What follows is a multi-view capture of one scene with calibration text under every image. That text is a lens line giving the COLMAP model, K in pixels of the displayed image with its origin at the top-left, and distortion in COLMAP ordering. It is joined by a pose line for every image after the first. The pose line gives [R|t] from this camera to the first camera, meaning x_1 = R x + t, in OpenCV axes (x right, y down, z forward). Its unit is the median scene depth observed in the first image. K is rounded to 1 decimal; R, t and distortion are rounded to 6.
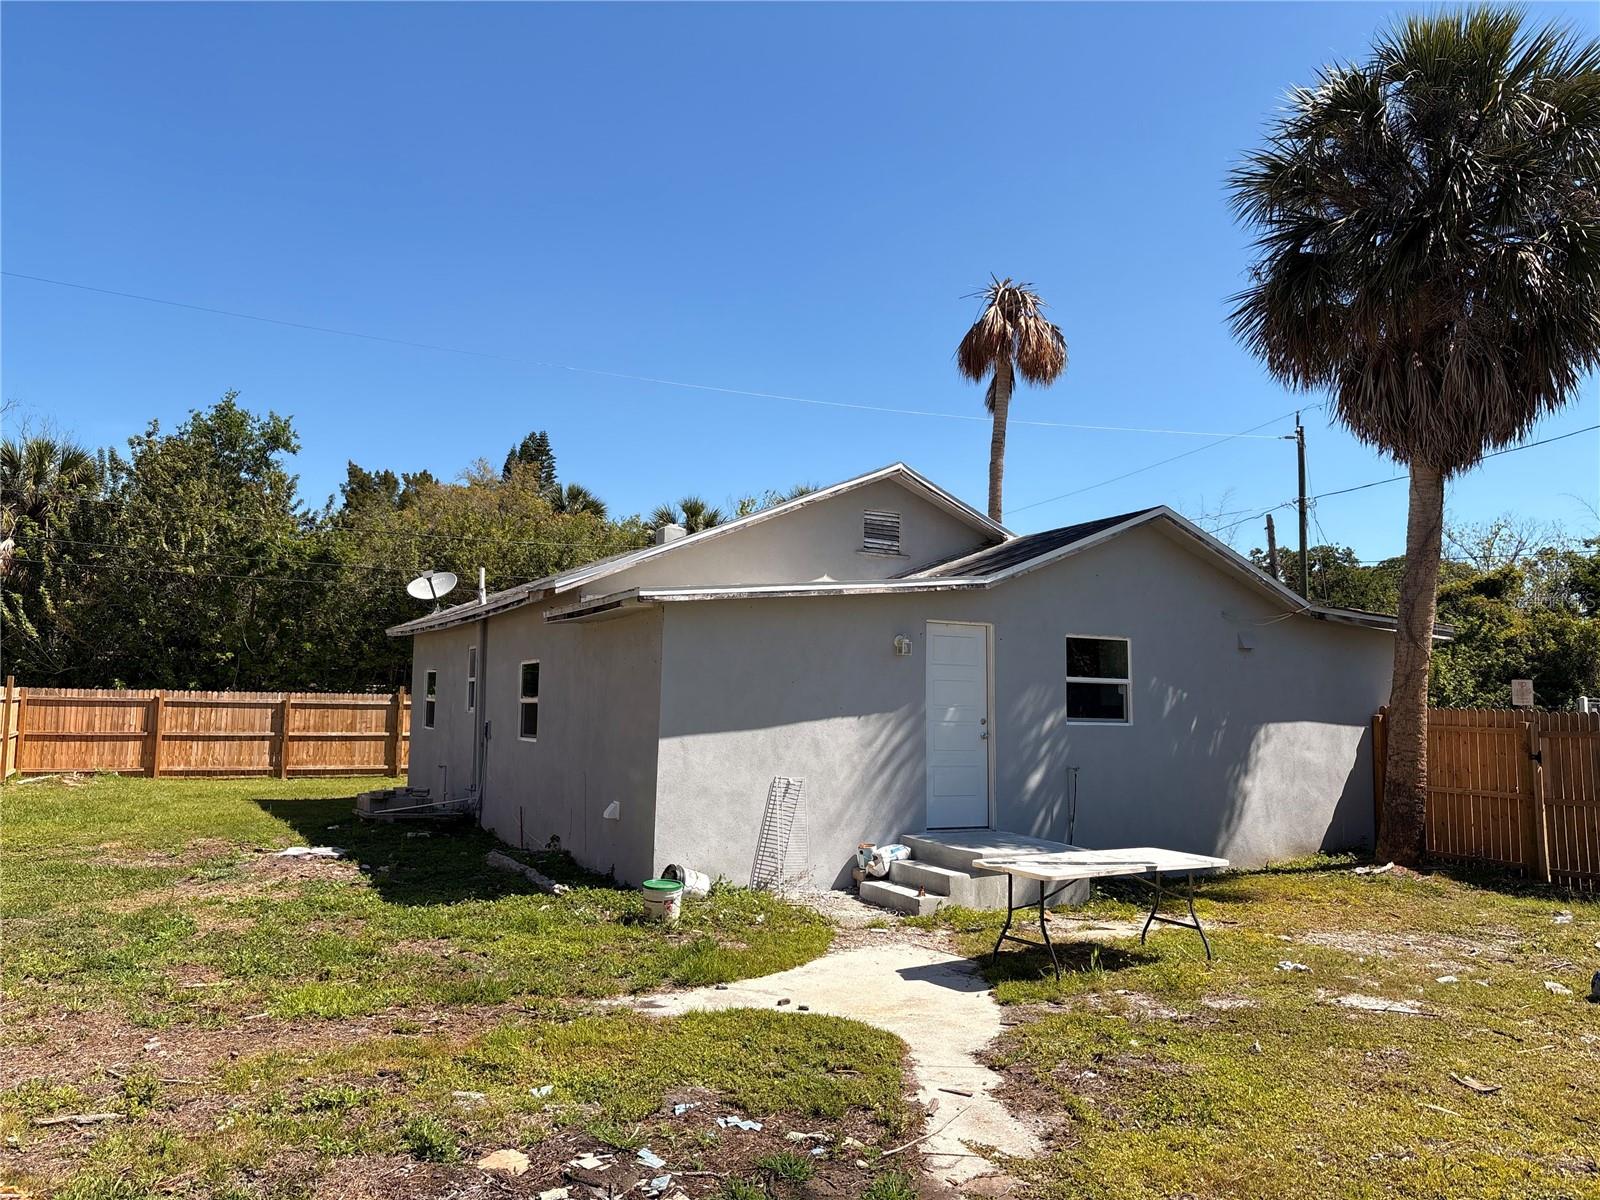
lens RADIAL K [[1215.8, 0, 803.2], [0, 1215.8, 593.0], [0, 0, 1]] dist [0.035495, -0.037063]
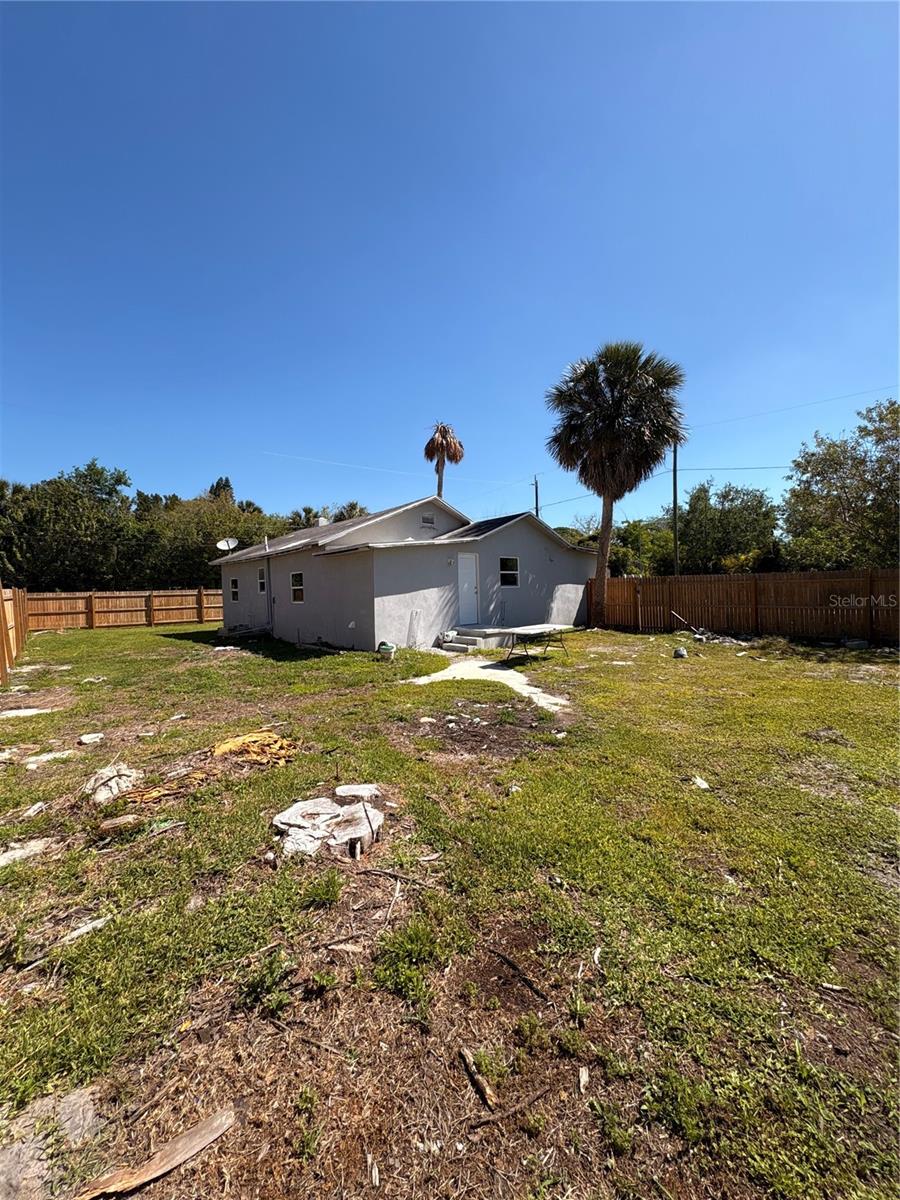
lens RADIAL K [[480.6, 0, 451.0], [0, 480.6, 598.2], [0, 0, 1]] dist [0.000355, 0.001156]
pose [[0.967985, -0.046173, 0.246723, -0.161097], [0.018007, 0.993177, 0.115218, -0.001432], [-0.250360, -0.107087, 0.962212, -0.071066]]
